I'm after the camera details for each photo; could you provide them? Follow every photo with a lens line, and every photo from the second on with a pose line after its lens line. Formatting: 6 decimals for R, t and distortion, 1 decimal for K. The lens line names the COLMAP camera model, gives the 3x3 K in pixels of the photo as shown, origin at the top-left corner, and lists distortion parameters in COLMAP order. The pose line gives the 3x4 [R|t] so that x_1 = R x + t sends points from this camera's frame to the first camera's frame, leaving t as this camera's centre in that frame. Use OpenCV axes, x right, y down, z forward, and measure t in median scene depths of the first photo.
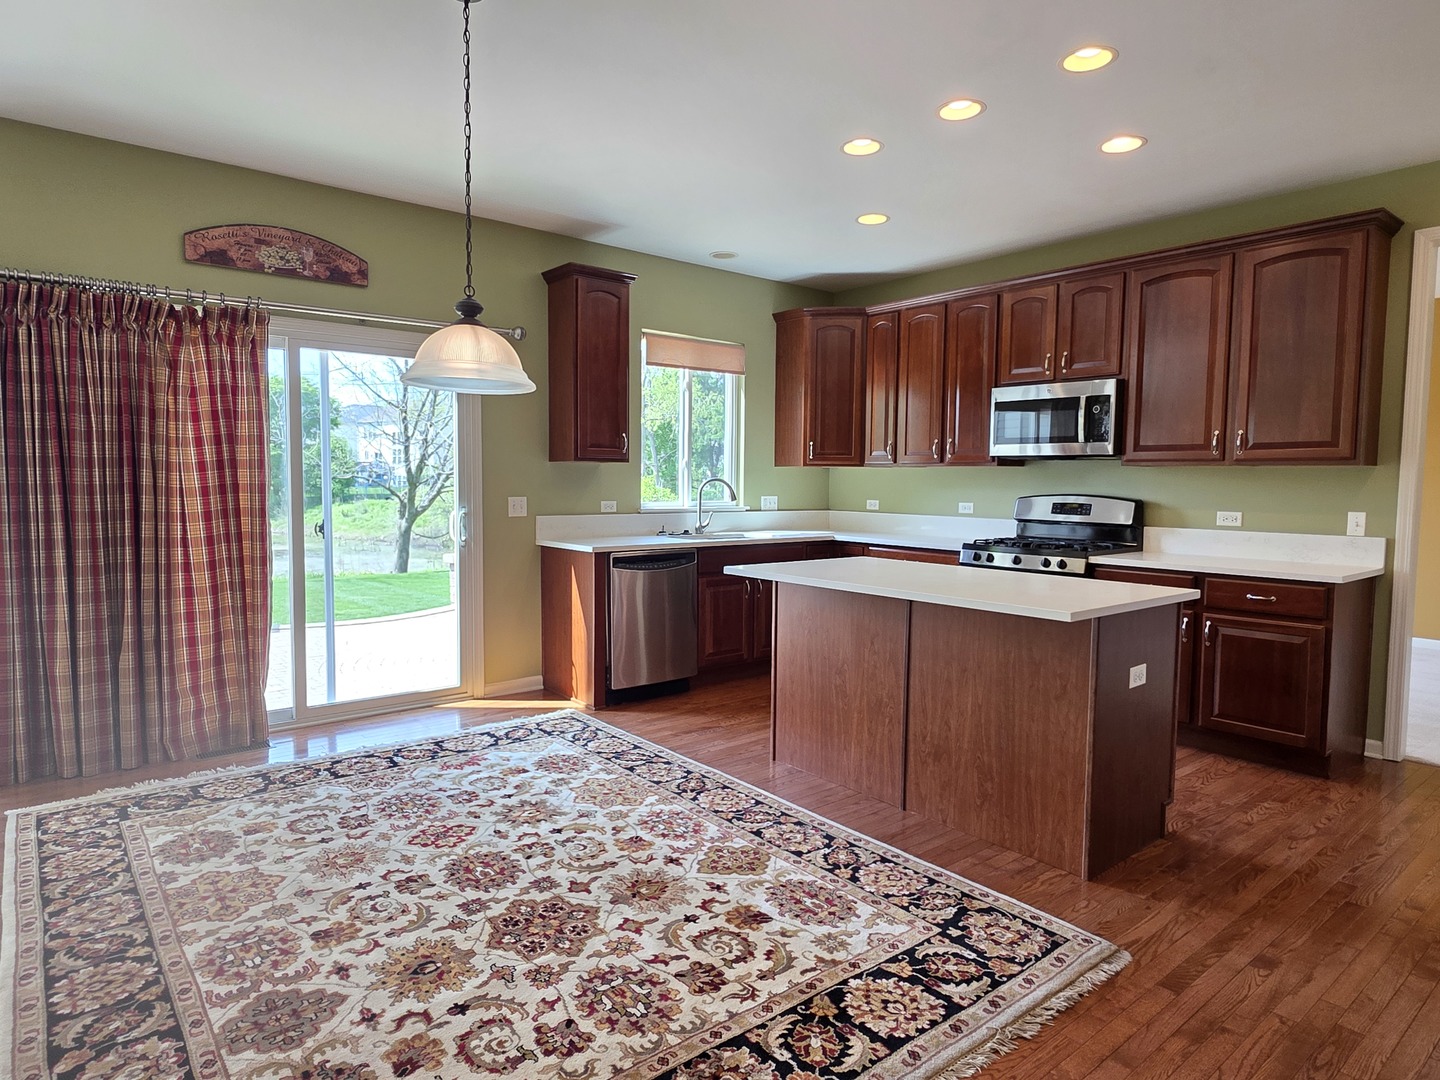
lens RADIAL K [[857.0, 0, 713.6], [0, 857.0, 536.6], [0, 0, 1]] dist [0.002238, 0.001596]
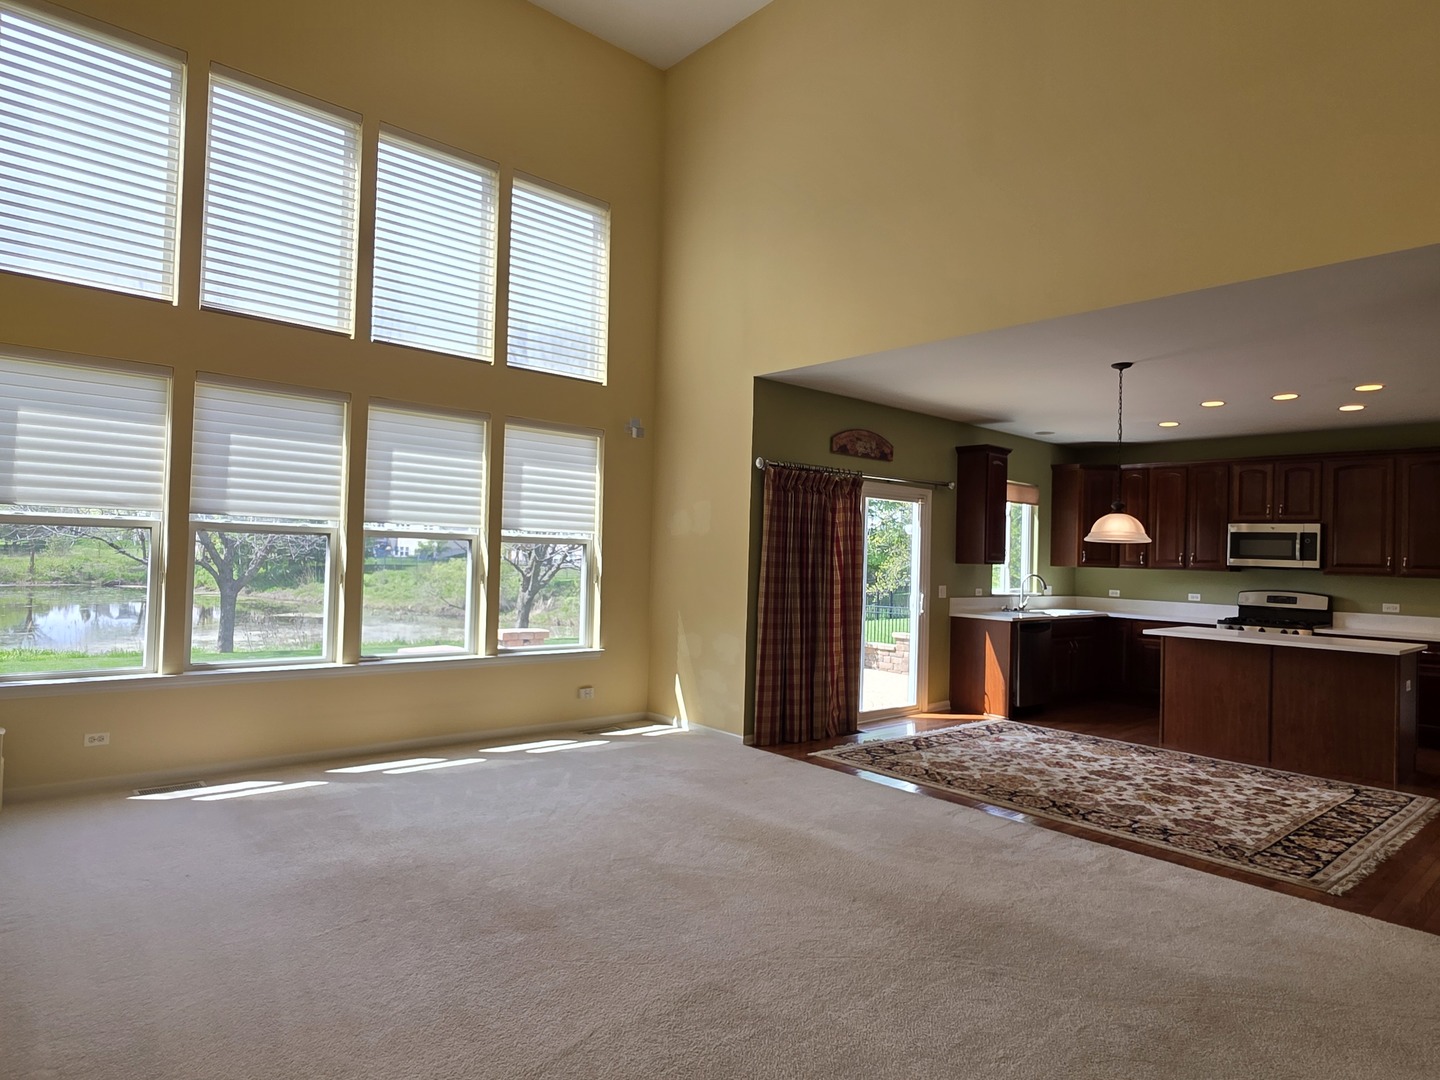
lens RADIAL K [[857.0, 0, 713.6], [0, 857.0, 536.6], [0, 0, 1]] dist [0.002238, 0.001596]
pose [[0.998914, 0.021616, 0.041265, -1.048120], [-0.017888, 0.995901, -0.088664, 0.016943], [-0.043012, 0.087830, 0.995206, -0.832979]]
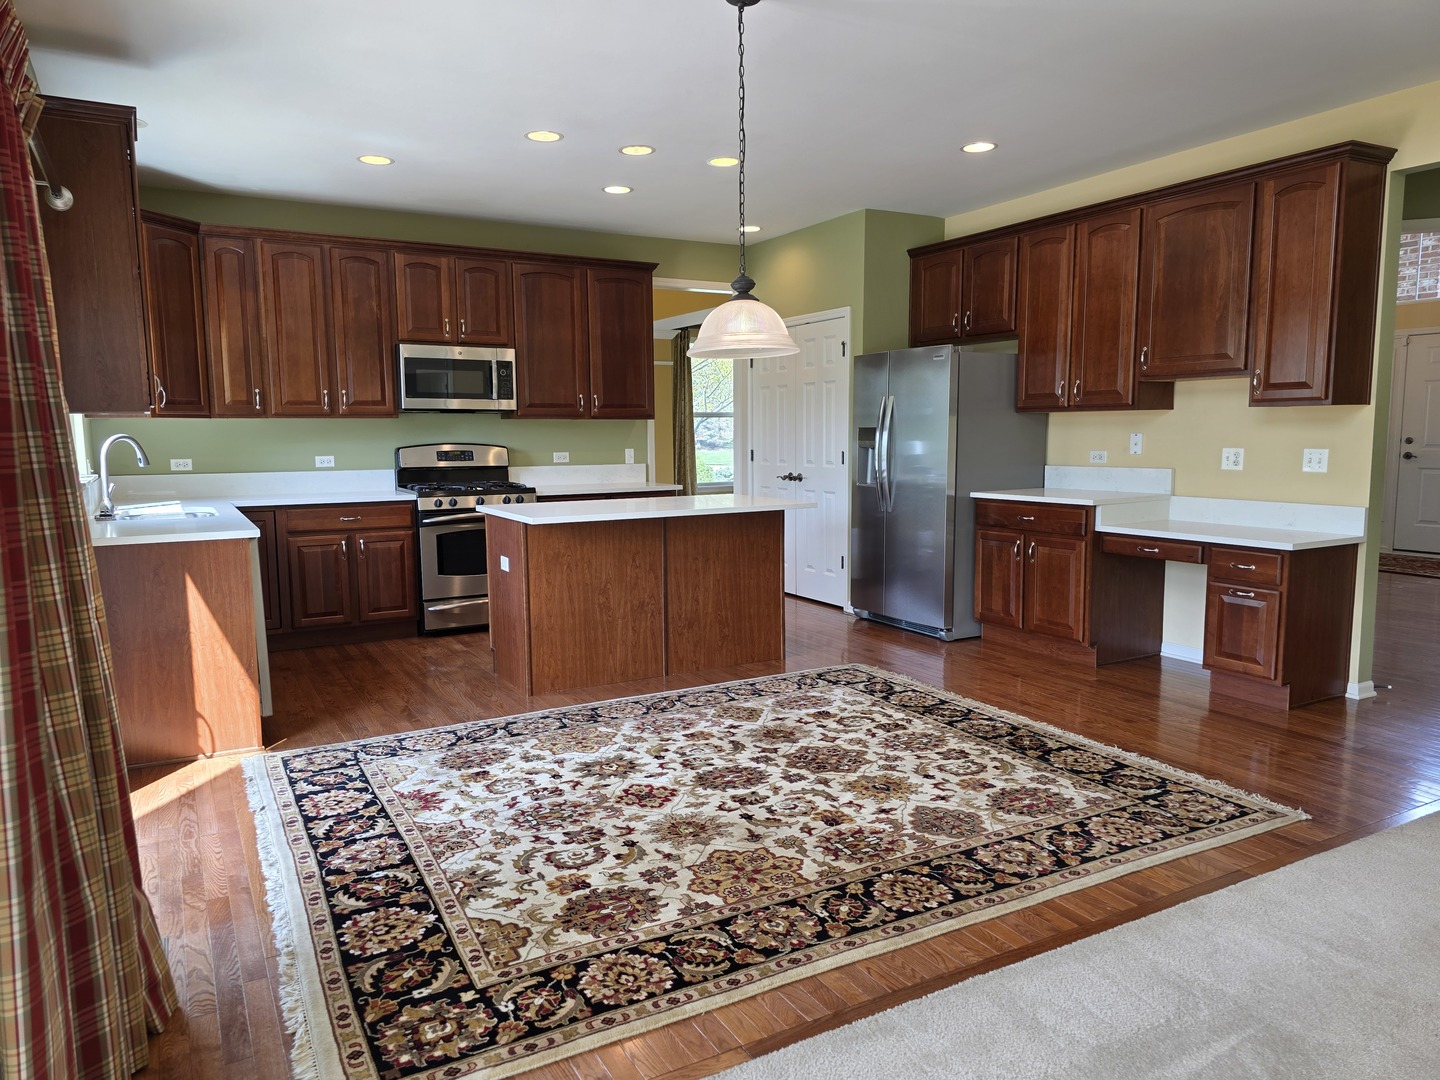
lens RADIAL K [[977.3, 0, 713.7], [0, 977.3, 539.6], [0, 0, 1]] dist [0.066589, -0.003629]
pose [[0.173379, -0.121775, 0.977298, -1.209139], [0.078228, 0.990894, 0.109591, -0.055728], [-0.981743, 0.057451, 0.181327, 0.614236]]
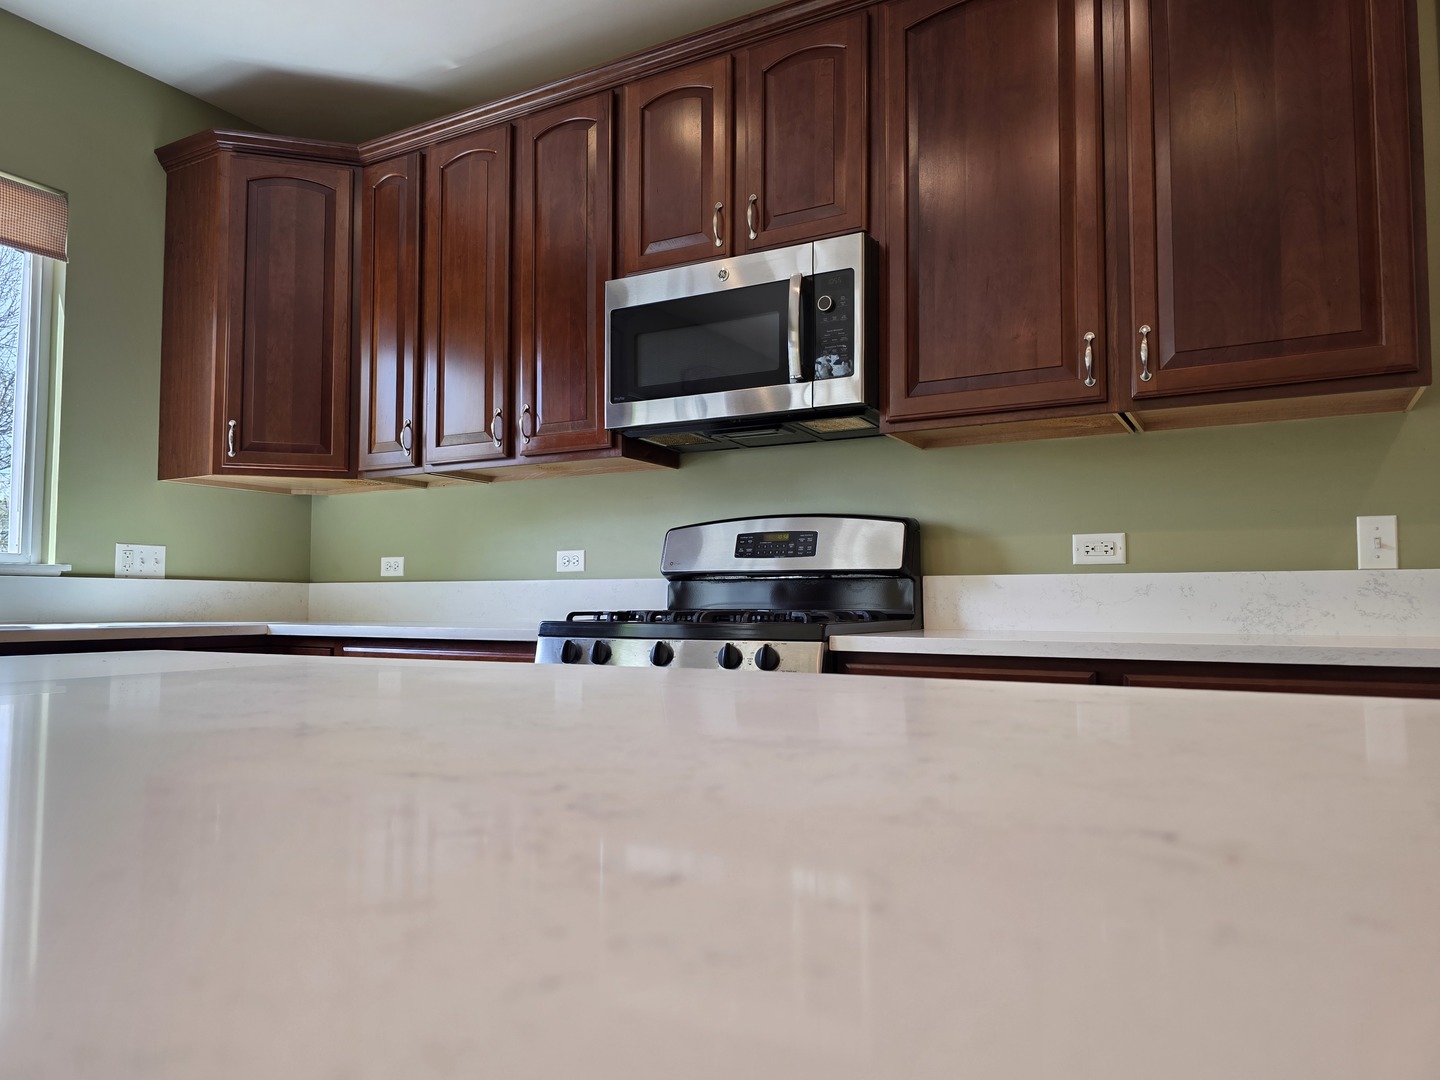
lens RADIAL K [[977.3, 0, 713.7], [0, 977.3, 539.6], [0, 0, 1]] dist [0.066589, -0.003629]
pose [[0.934548, 0.013617, 0.355577, 0.287191], [0.032733, 0.991741, -0.124011, 0.042931], [-0.354329, 0.127533, 0.926384, 0.756183]]
